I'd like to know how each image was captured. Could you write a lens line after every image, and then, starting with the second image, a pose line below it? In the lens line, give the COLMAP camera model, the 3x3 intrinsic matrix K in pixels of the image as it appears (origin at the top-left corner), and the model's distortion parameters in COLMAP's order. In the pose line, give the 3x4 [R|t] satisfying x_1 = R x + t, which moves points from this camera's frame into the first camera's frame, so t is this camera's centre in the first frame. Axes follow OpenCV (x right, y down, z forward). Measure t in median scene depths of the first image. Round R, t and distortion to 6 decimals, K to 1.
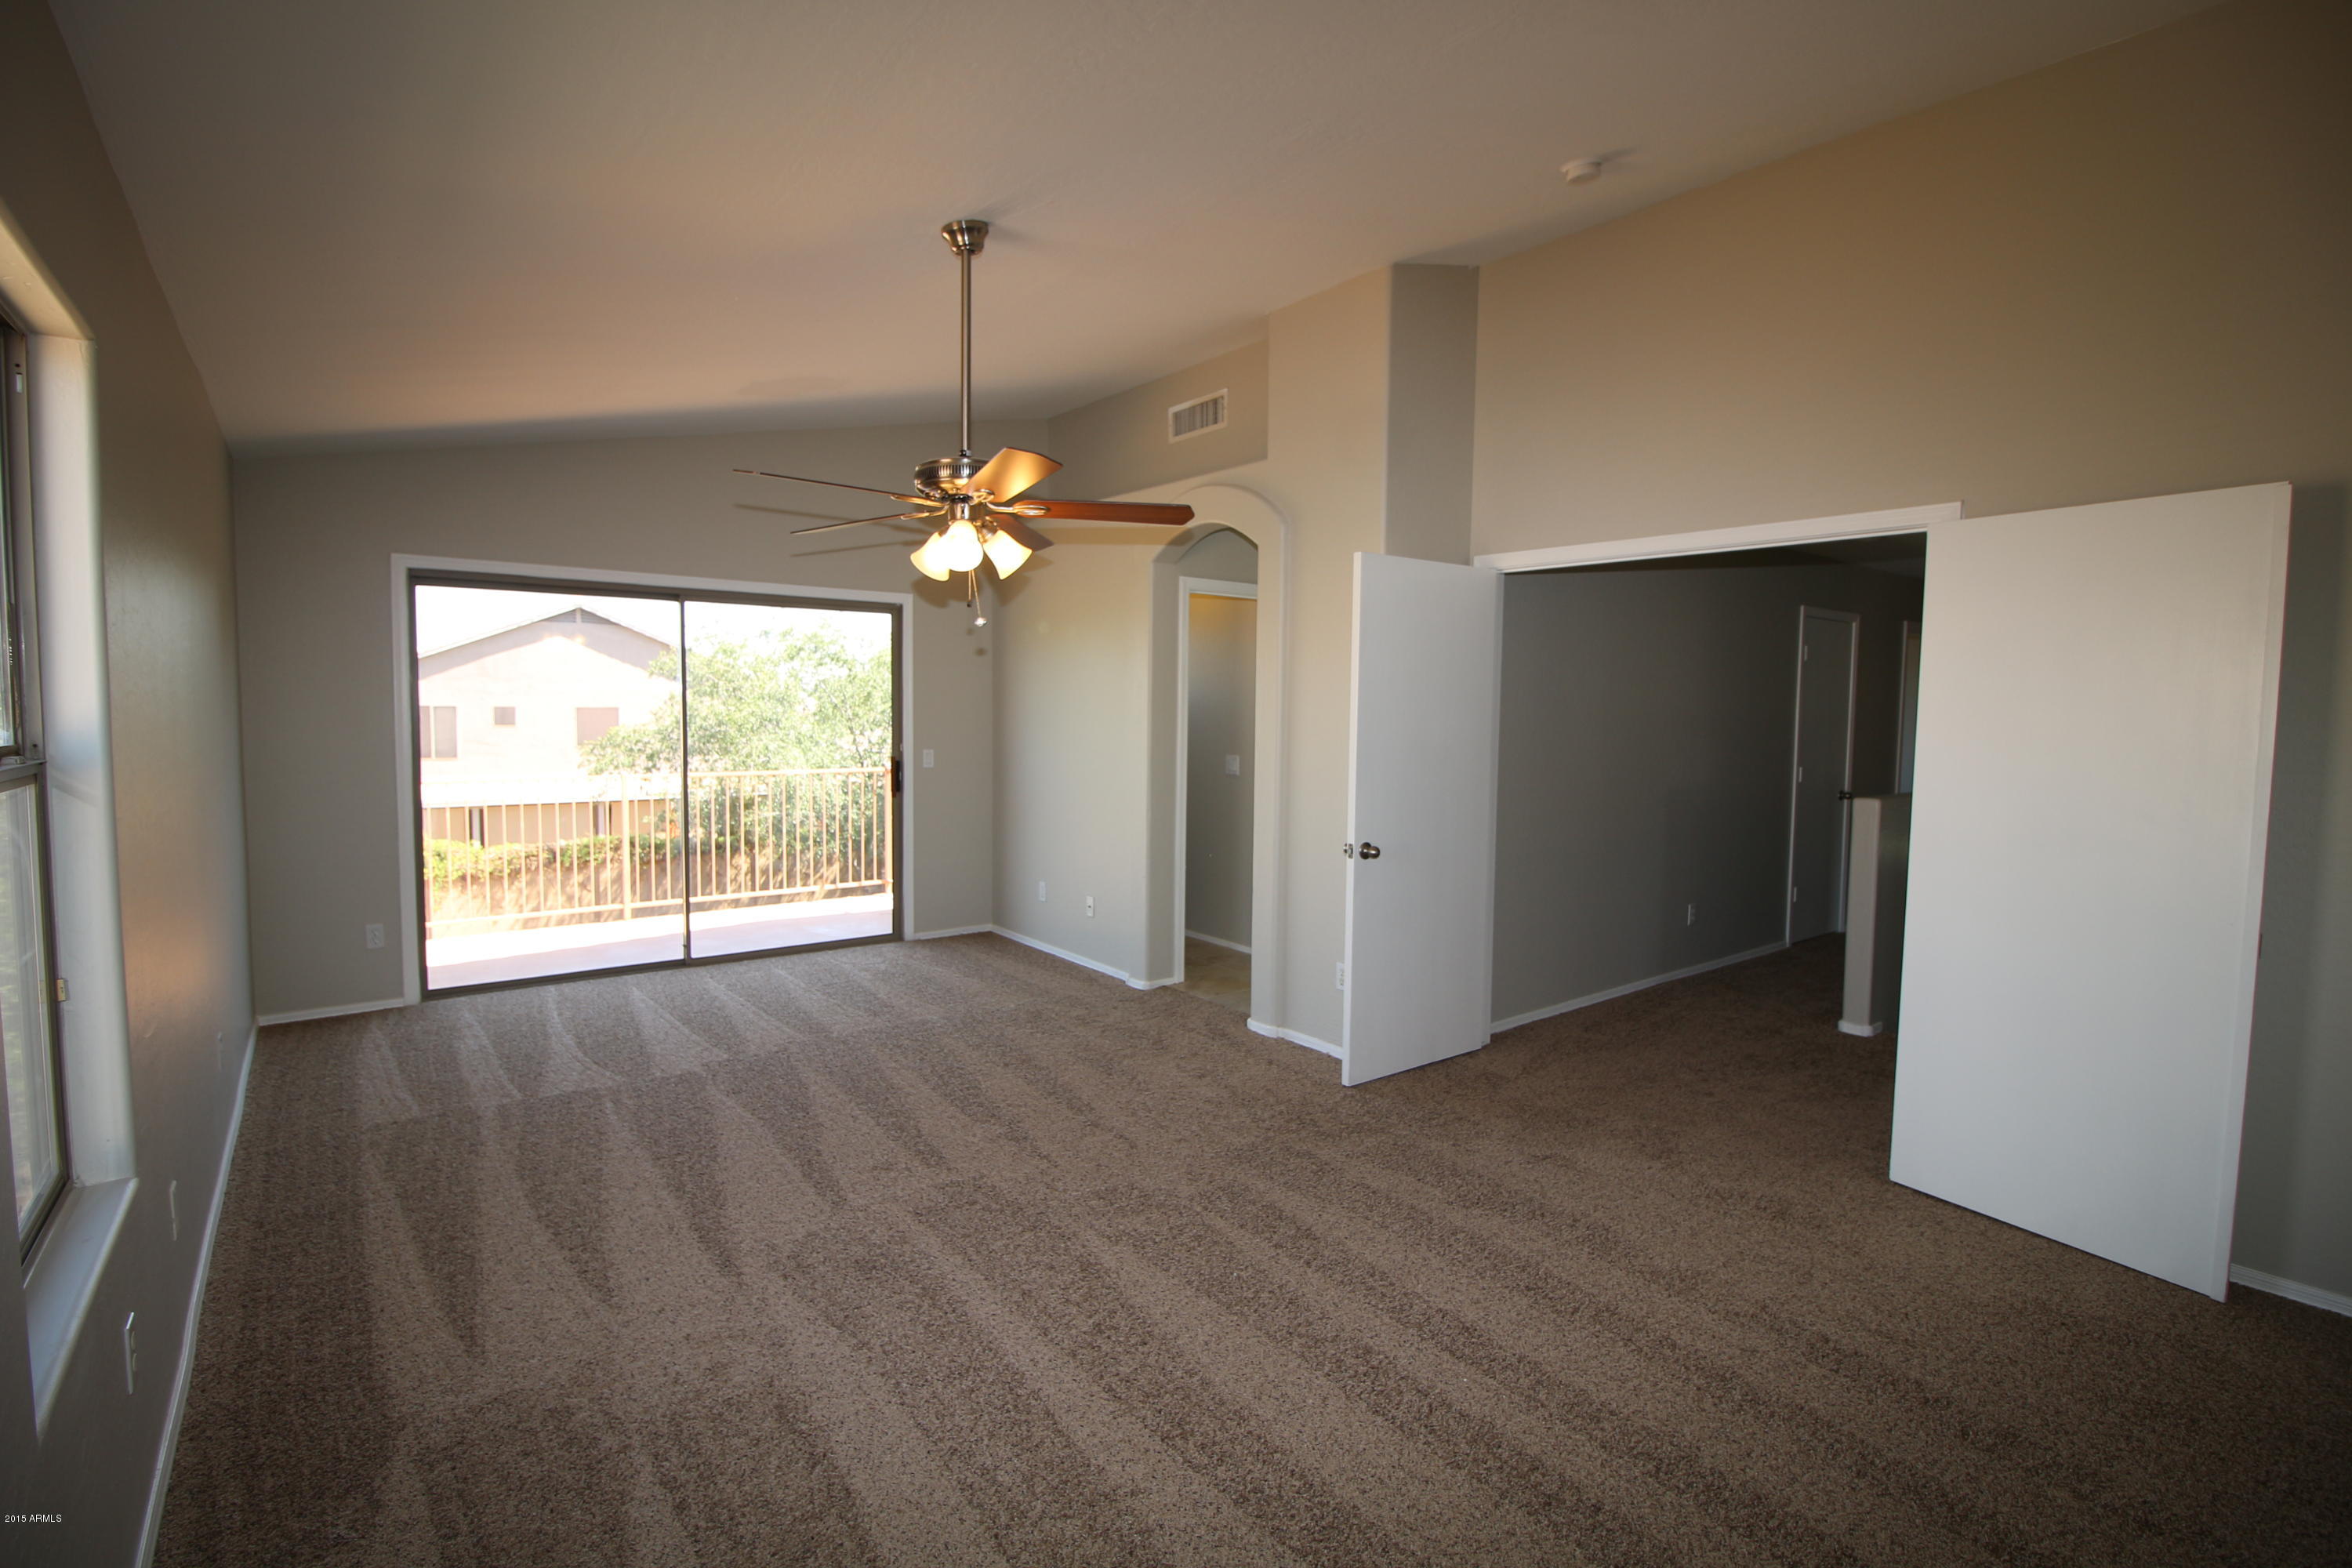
lens RADIAL K [[1098.3, 0, 1188.8], [0, 1098.3, 775.5], [0, 0, 1]] dist [-0.001666, -0.005990]
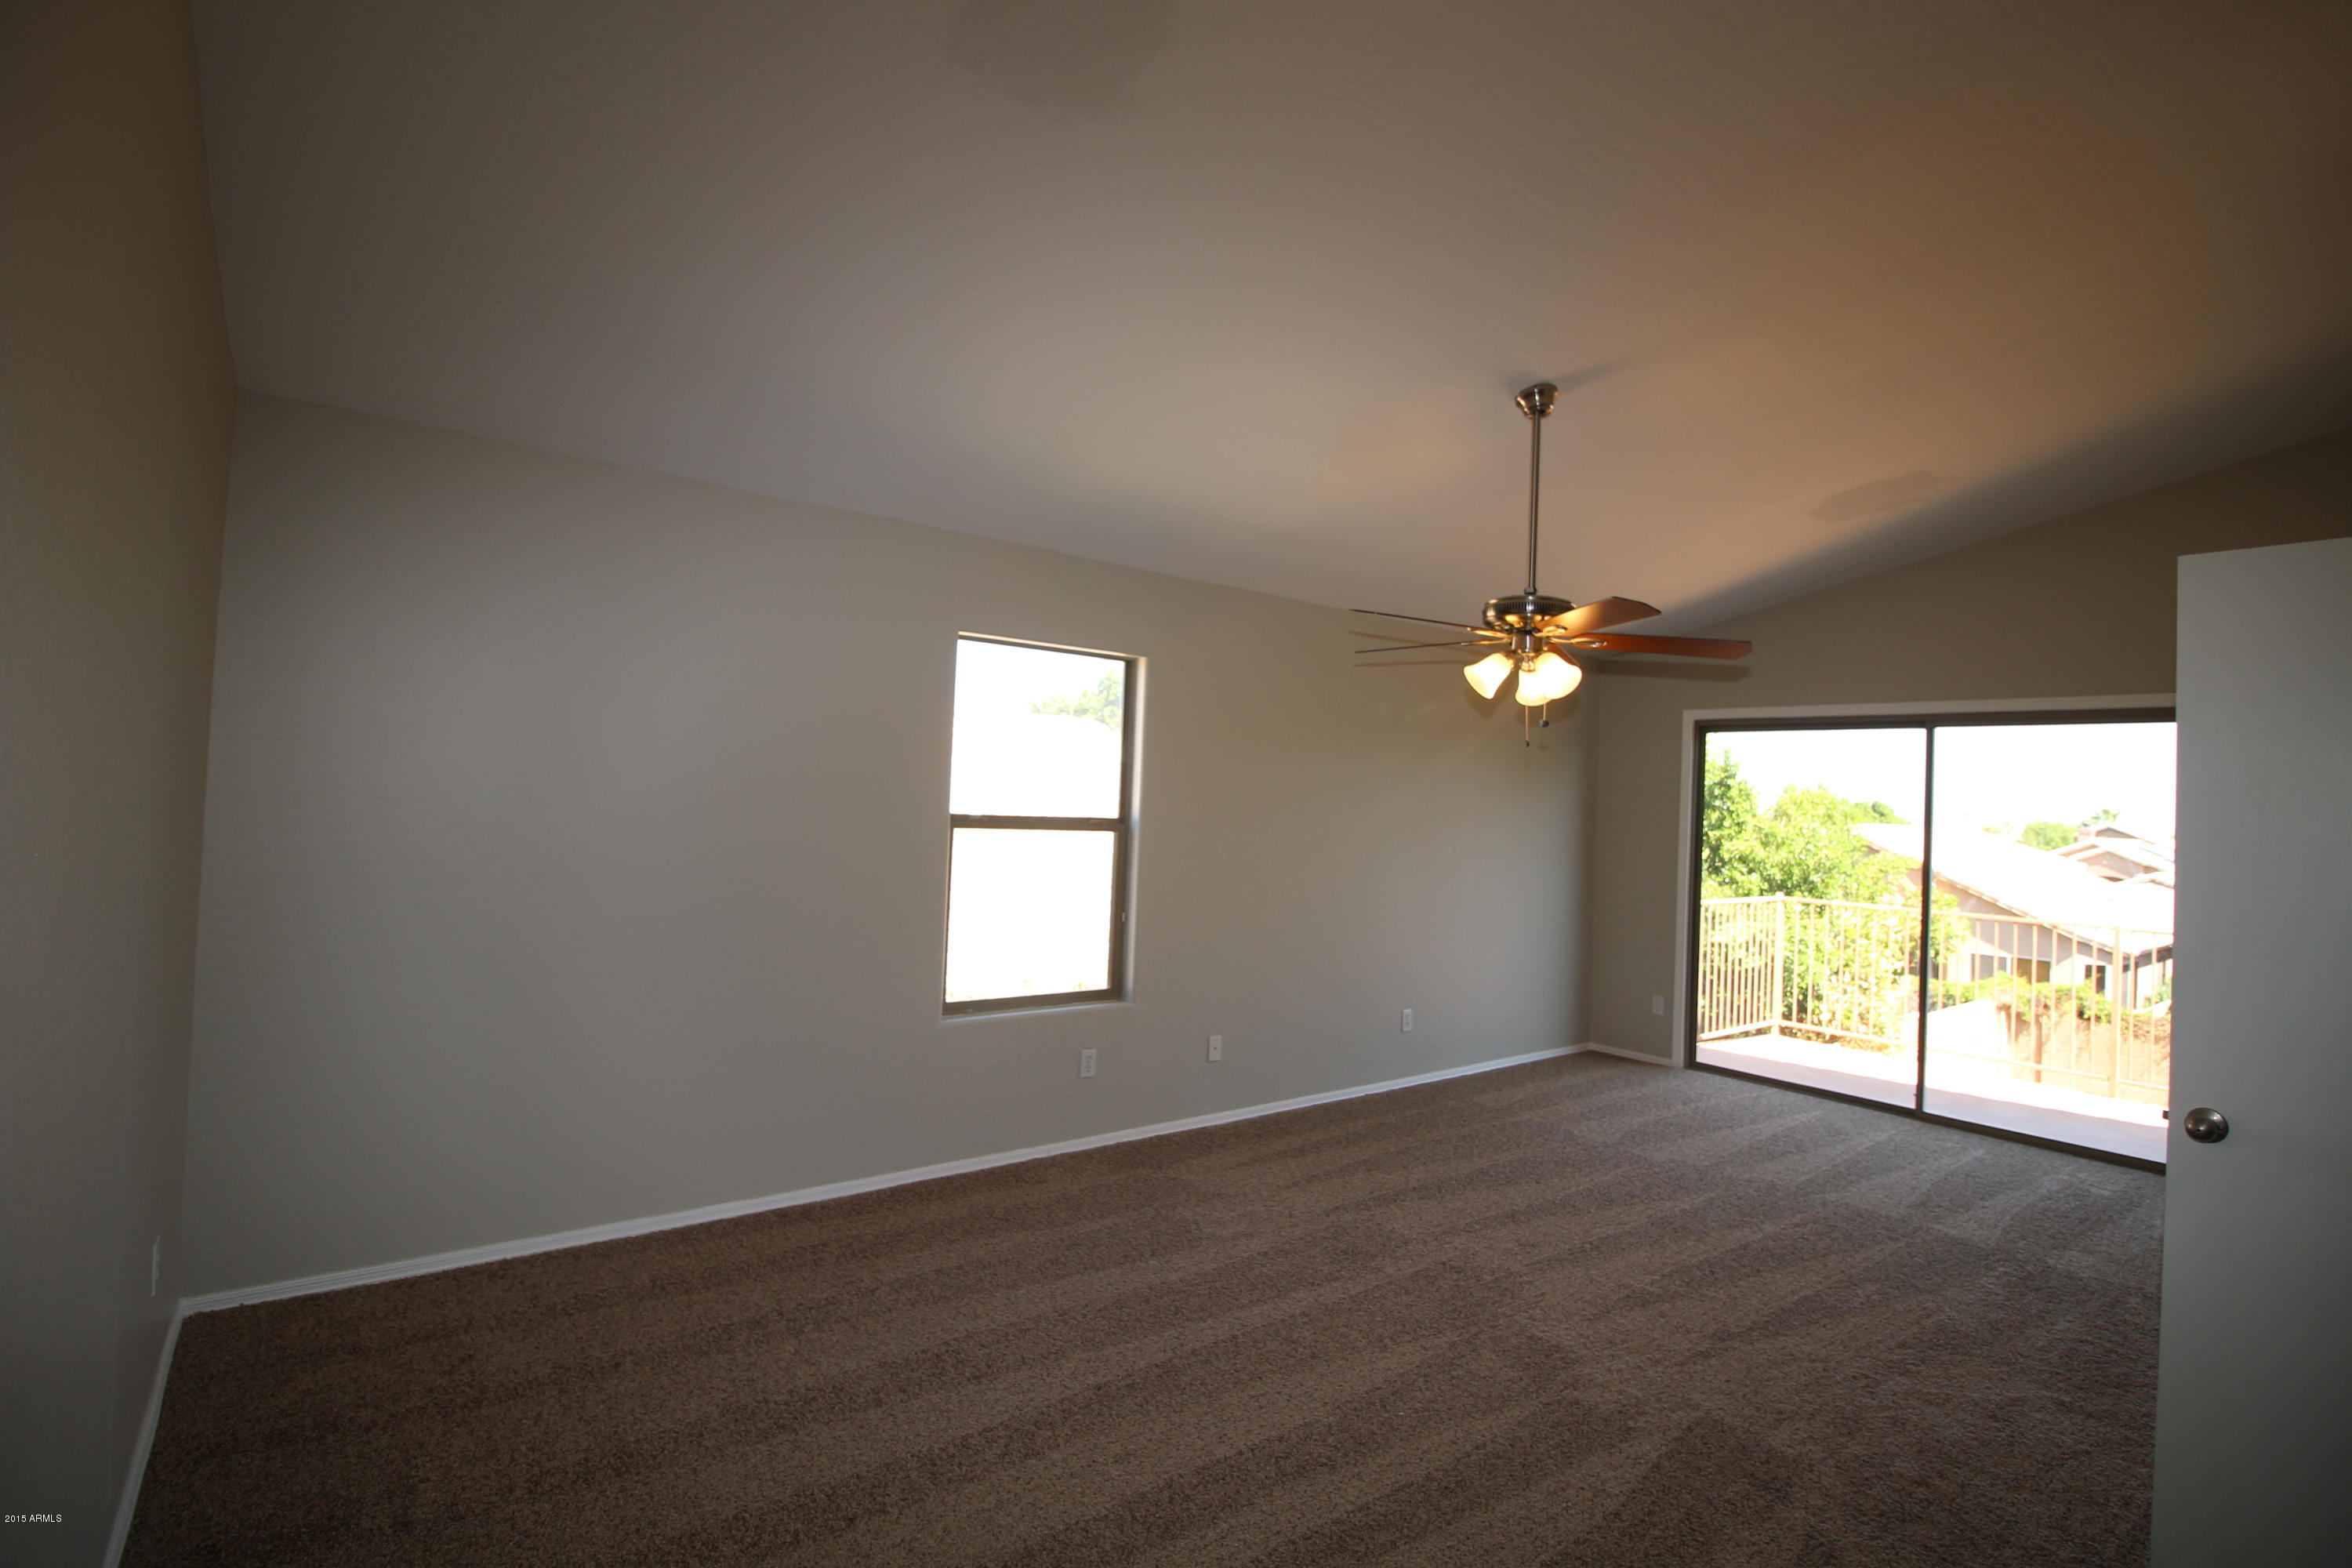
lens RADIAL K [[1098.3, 0, 1187.0], [0, 1098.3, 785.2], [0, 0, 1]] dist [-0.001666, -0.005990]
pose [[-0.002872, -0.026663, -0.999640, 0.556916], [-0.106440, 0.993974, -0.026206, -0.018536], [0.994315, 0.106327, -0.005692, 0.428854]]
